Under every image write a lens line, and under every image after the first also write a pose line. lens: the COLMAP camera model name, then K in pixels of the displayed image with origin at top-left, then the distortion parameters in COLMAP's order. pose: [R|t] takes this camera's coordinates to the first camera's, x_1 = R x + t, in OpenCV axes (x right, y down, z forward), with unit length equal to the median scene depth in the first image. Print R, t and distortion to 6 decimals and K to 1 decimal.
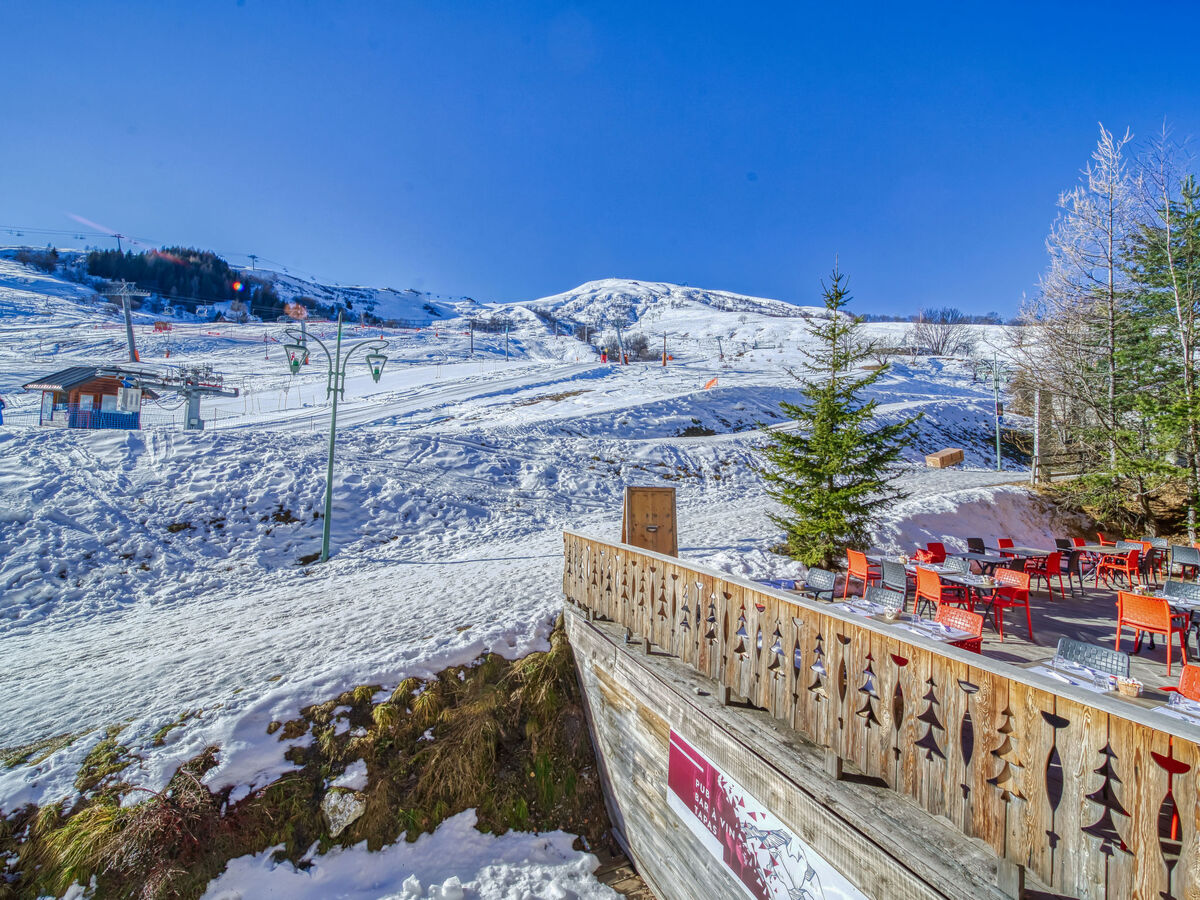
lens RADIAL K [[505.4, 0, 607.9], [0, 505.4, 431.5], [0, 0, 1]] dist [0.001702, -0.000205]
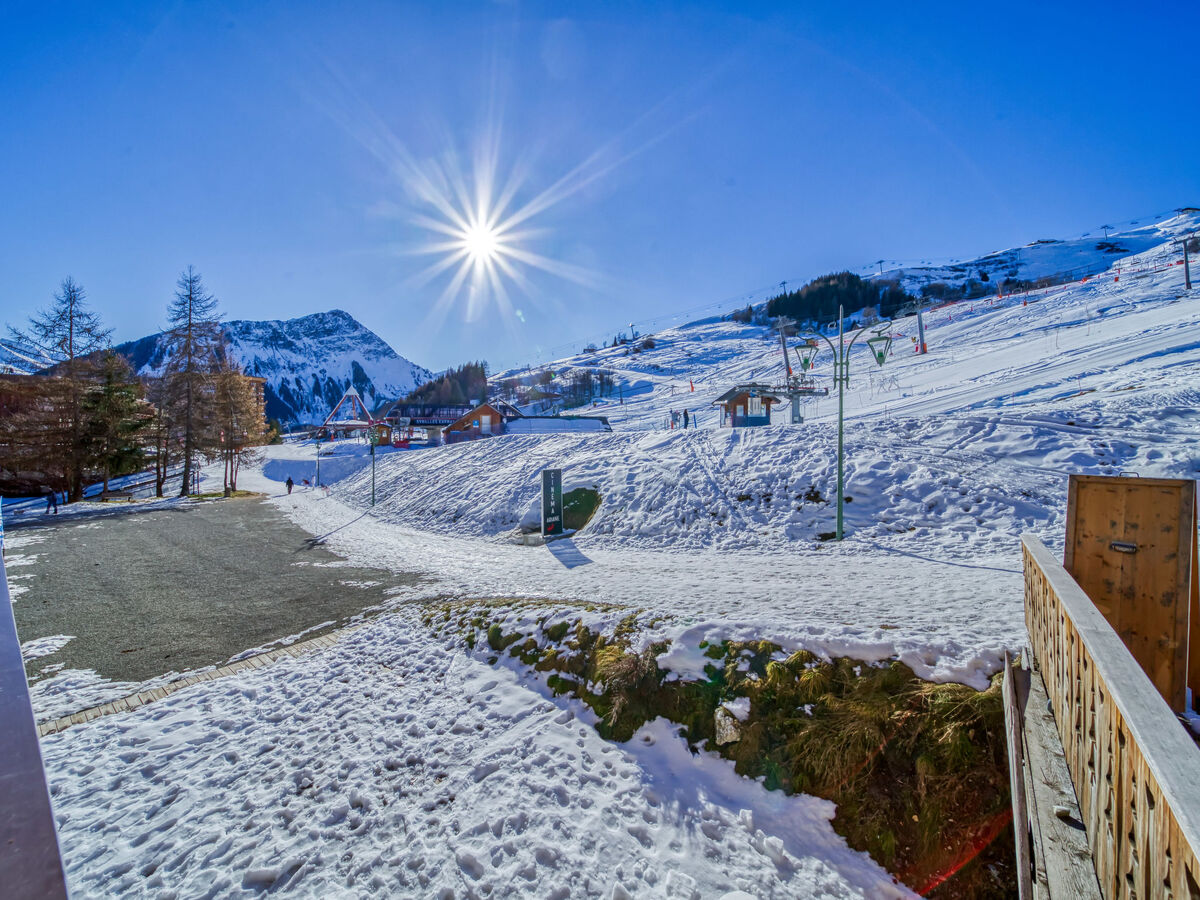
lens RADIAL K [[501.1, 0, 600.0], [0, 501.1, 450.0], [0, 0, 1]] dist [0.009988, -0.003635]
pose [[0.408555, -0.009073, -0.912689, 0.092612], [0.054919, 0.998383, 0.014659, 0.010554], [0.911080, -0.056113, 0.408393, 0.055819]]
